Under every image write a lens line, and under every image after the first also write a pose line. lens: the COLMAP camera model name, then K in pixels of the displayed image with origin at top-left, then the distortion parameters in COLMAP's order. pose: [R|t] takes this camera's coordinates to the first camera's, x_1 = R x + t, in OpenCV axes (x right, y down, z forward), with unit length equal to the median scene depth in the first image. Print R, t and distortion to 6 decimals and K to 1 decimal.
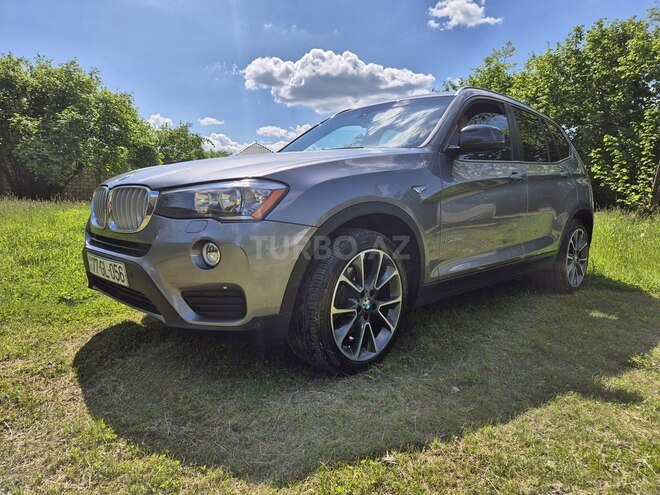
lens RADIAL K [[463.9, 0, 323.2], [0, 463.9, 244.8], [0, 0, 1]] dist [0.072704, -0.053135]
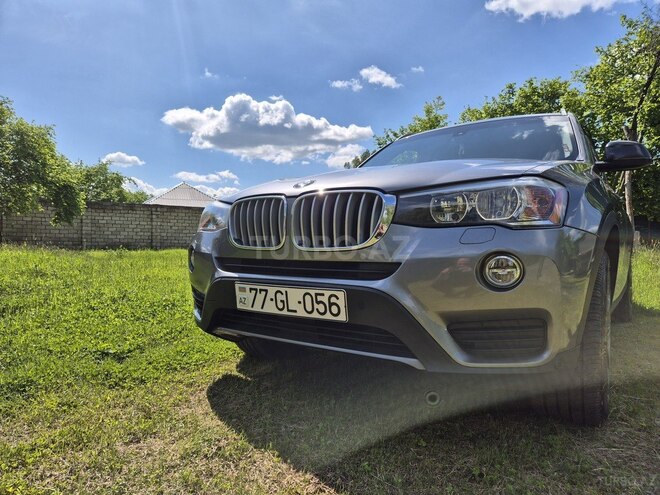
lens RADIAL K [[463.9, 0, 323.0], [0, 463.9, 237.4], [0, 0, 1]] dist [0.072704, -0.053135]
pose [[0.979263, -0.005219, 0.202528, -0.133652], [0.028171, 0.993464, -0.110614, 0.008140], [-0.200627, 0.114026, 0.973009, 0.060259]]
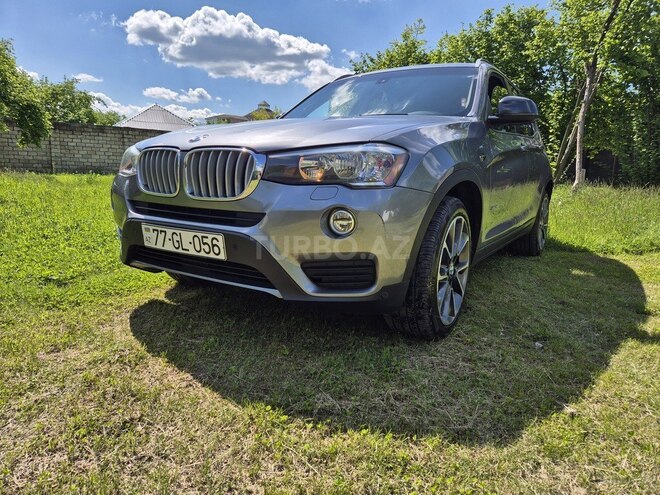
lens RADIAL K [[463.9, 0, 326.9], [0, 463.9, 244.1], [0, 0, 1]] dist [0.072704, -0.053135]
pose [[0.971278, -0.024939, 0.236636, -0.097097], [0.010632, 0.998048, 0.061545, 0.001160], [-0.237709, -0.057262, 0.969647, 0.017740]]
